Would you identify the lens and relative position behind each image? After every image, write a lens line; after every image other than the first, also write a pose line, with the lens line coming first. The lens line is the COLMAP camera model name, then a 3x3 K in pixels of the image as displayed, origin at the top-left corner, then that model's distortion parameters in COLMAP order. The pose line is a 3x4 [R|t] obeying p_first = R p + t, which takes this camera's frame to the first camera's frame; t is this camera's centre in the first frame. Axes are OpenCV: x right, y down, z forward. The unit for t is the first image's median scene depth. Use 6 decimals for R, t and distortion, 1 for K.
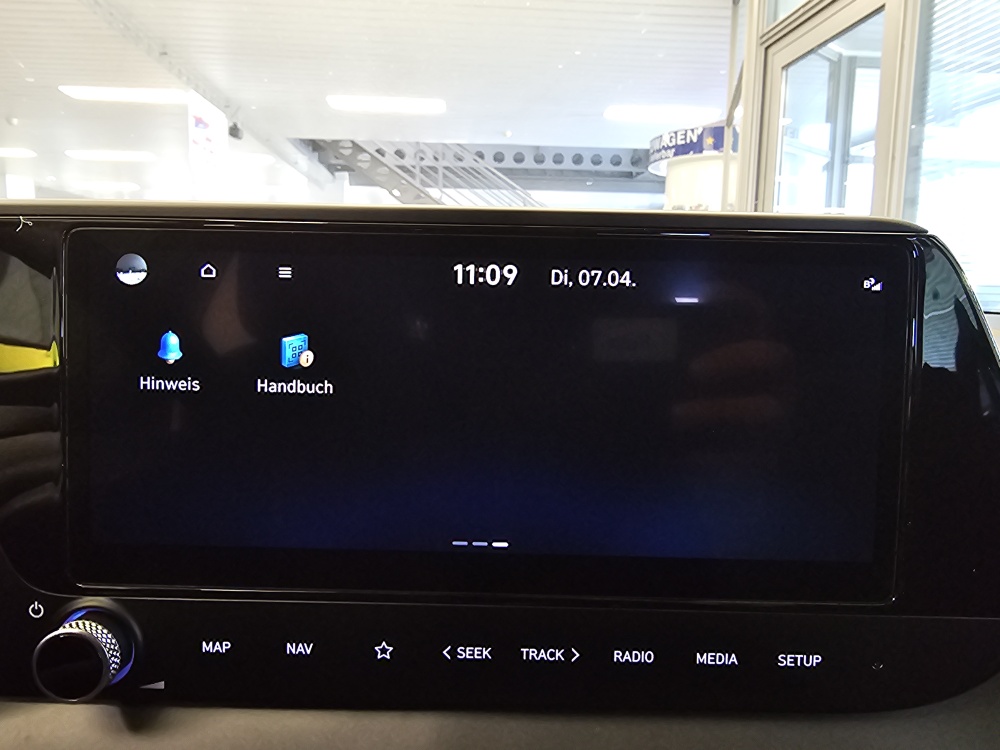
lens RADIAL K [[685.0, 0, 500.0], [0, 685.0, 375.0], [0, 0, 1]] dist [-0.006208, -0.004095]
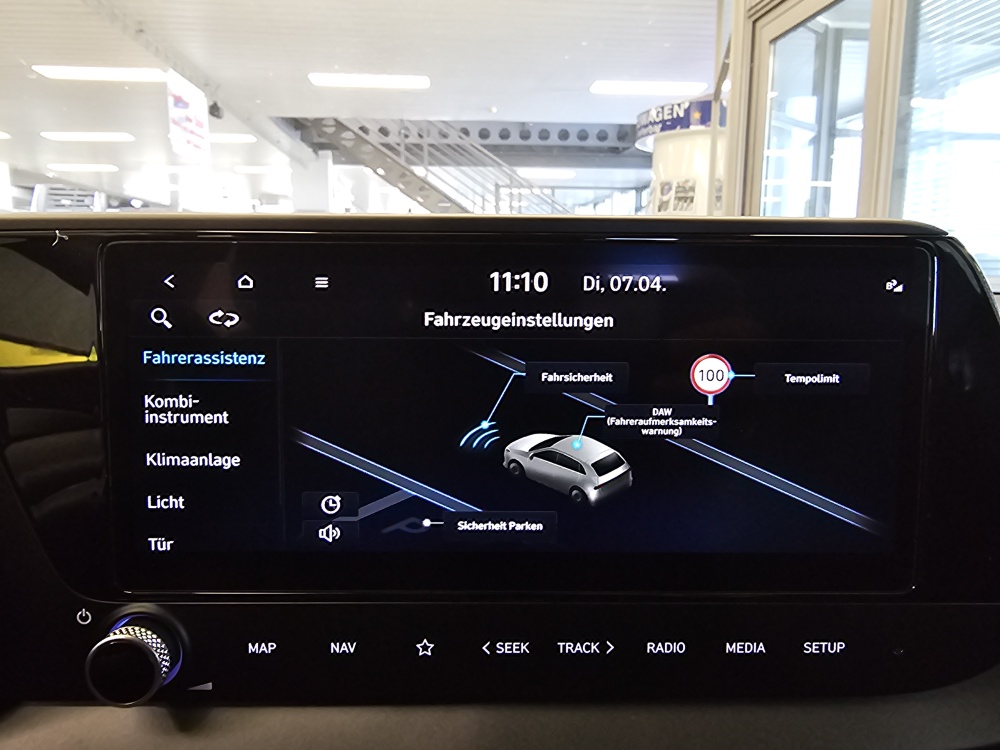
lens RADIAL K [[685.0, 0, 500.0], [0, 685.0, 375.0], [0, 0, 1]] dist [-0.006208, -0.004095]
pose [[0.999723, -0.016915, 0.016366, -0.066782], [0.016391, 0.999367, 0.031590, -0.039623], [-0.016890, -0.031313, 0.999367, -0.022096]]
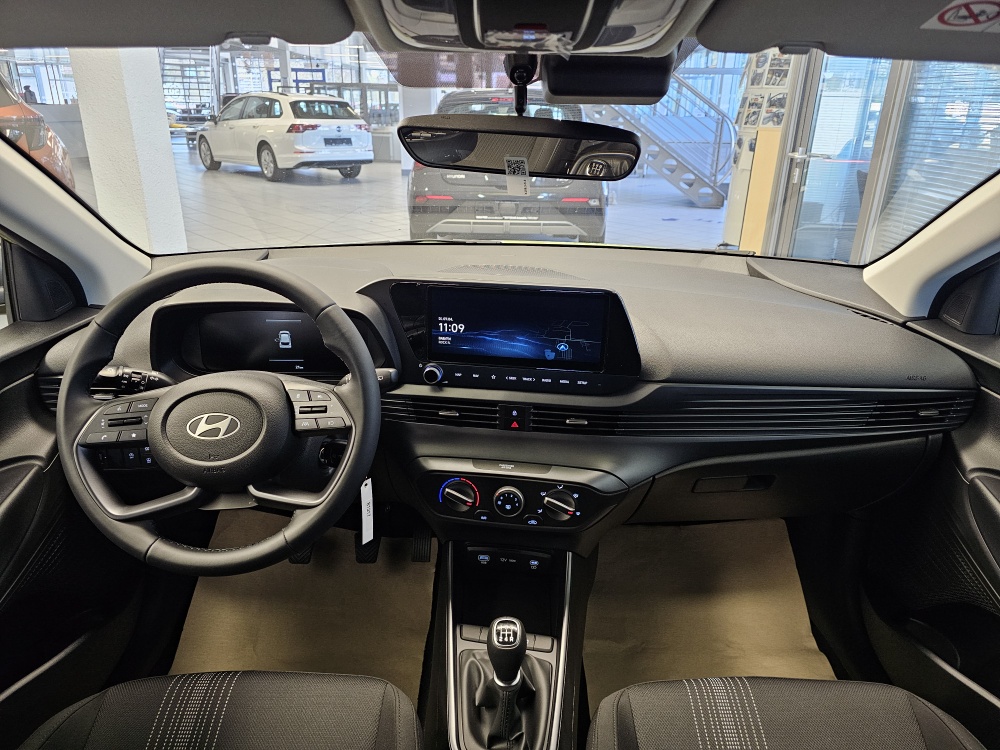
lens RADIAL K [[636.5, 0, 500.0], [0, 636.5, 375.0], [0, 0, 1]] dist [0.043796, -0.000248]
pose [[0.993114, 0.042771, -0.109063, 0.351025], [-0.015598, 0.970957, 0.238747, -0.652899], [0.116107, -0.235401, 0.964938, -3.205396]]
